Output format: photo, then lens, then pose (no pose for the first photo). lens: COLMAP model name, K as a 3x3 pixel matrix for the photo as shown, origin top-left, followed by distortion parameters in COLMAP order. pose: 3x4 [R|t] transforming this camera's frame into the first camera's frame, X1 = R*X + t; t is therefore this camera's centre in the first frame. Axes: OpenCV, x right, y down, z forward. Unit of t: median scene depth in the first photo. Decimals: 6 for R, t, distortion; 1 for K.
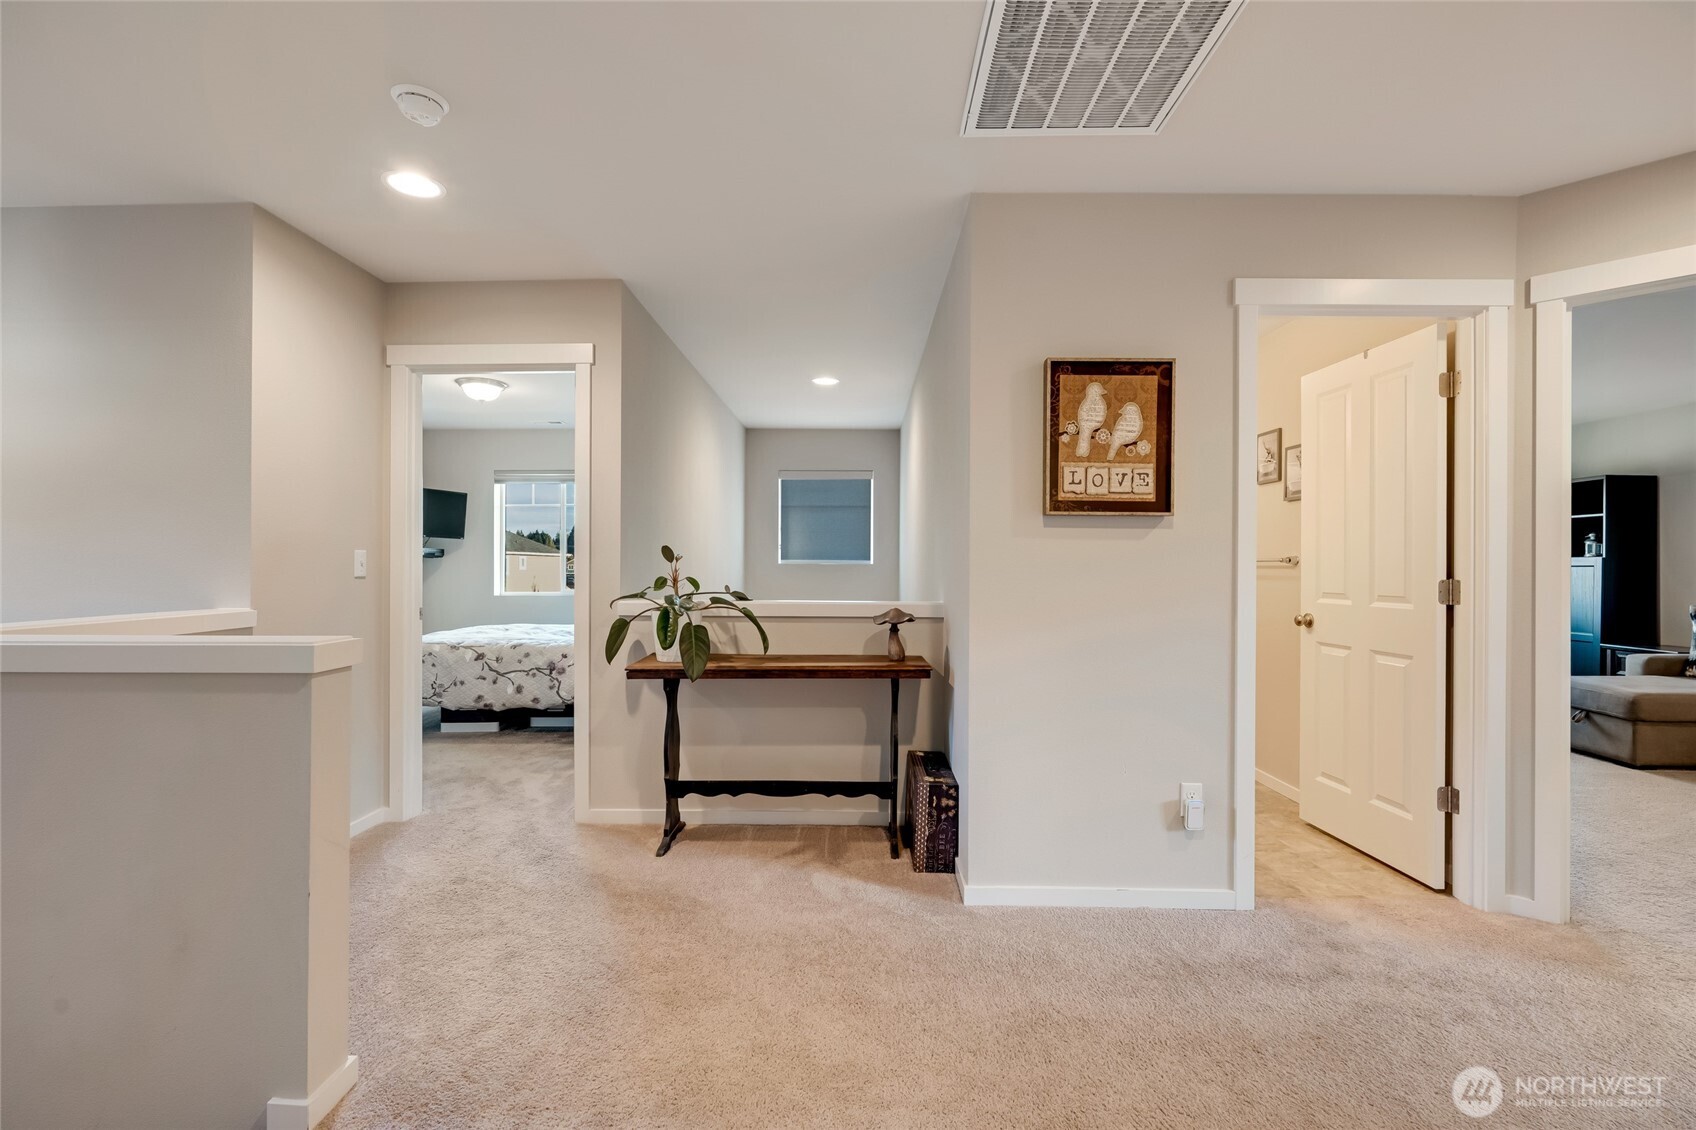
lens RADIAL K [[746.8, 0, 848.3], [0, 746.8, 572.9], [0, 0, 1]] dist [-0.000923, -0.000036]
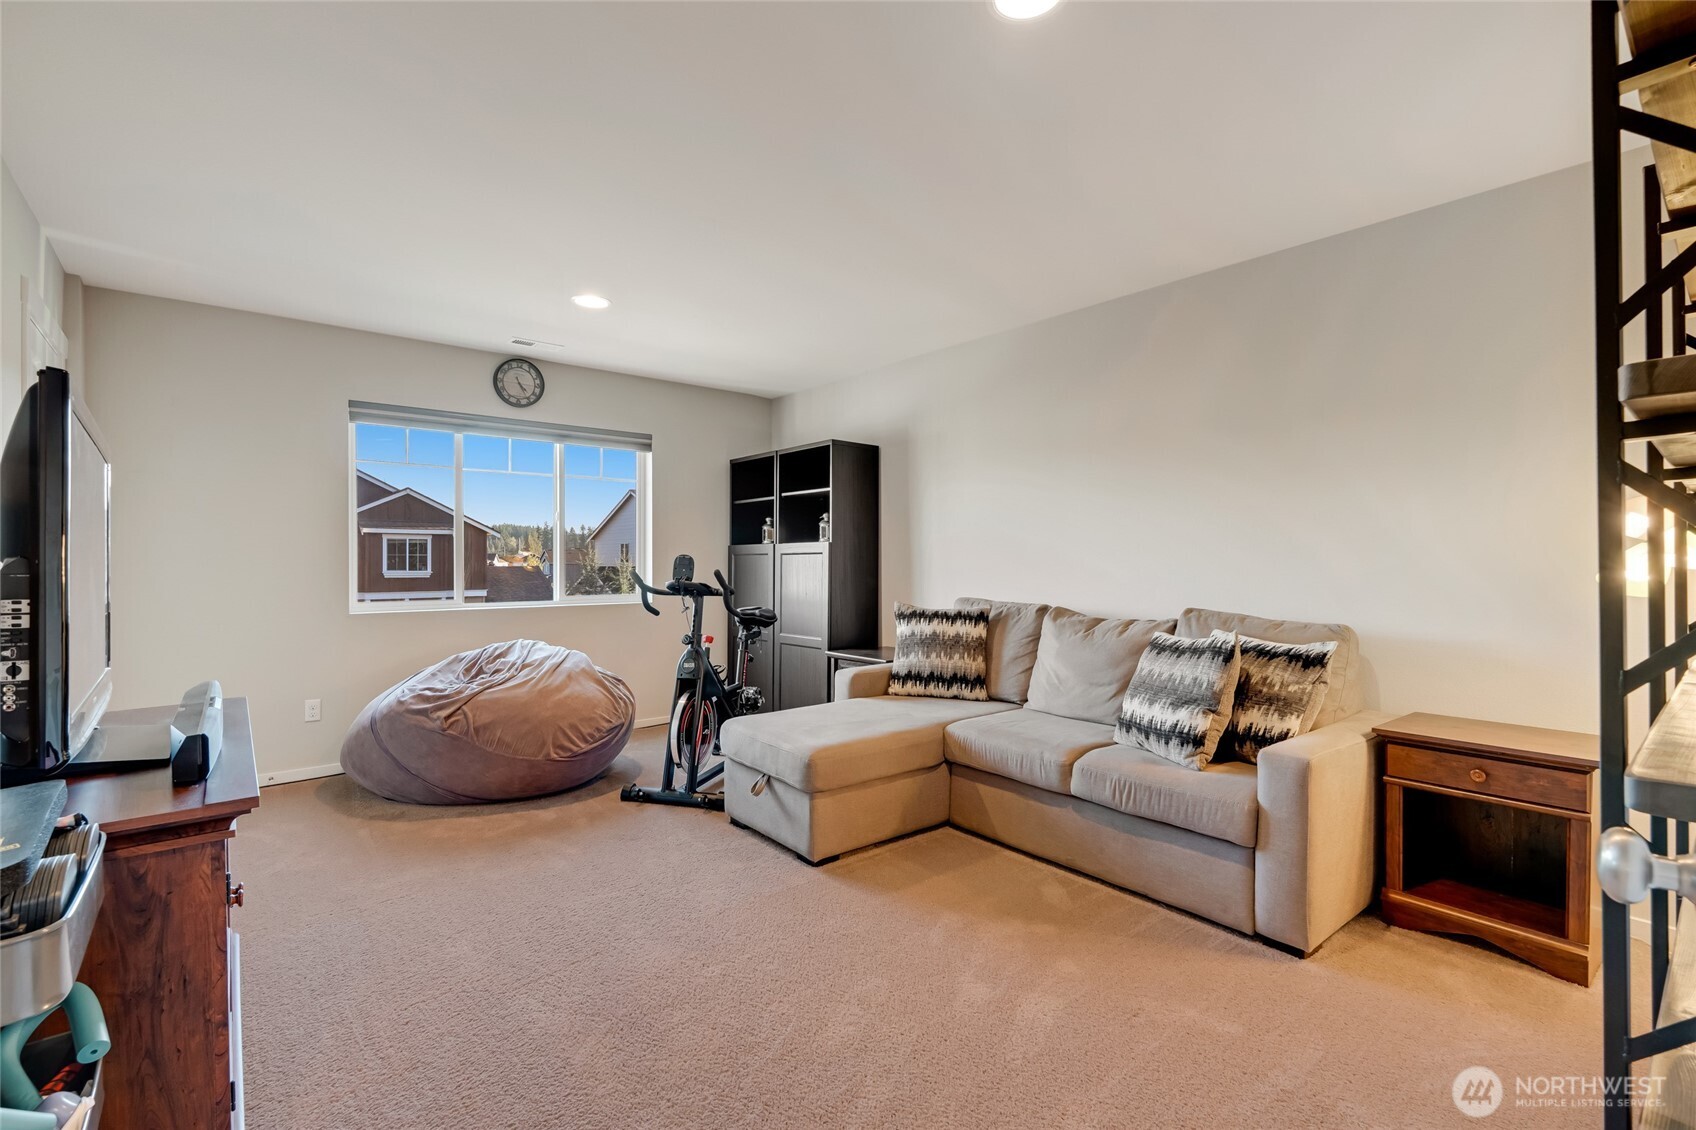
lens RADIAL K [[746.8, 0, 850.8], [0, 746.8, 558.2], [0, 0, 1]] dist [-0.000923, -0.000036]
pose [[0.763146, -0.001615, 0.646224, 0.657724], [0.007796, 0.999947, -0.006707, 0.002303], [-0.646179, 0.010156, 0.763118, 0.481890]]
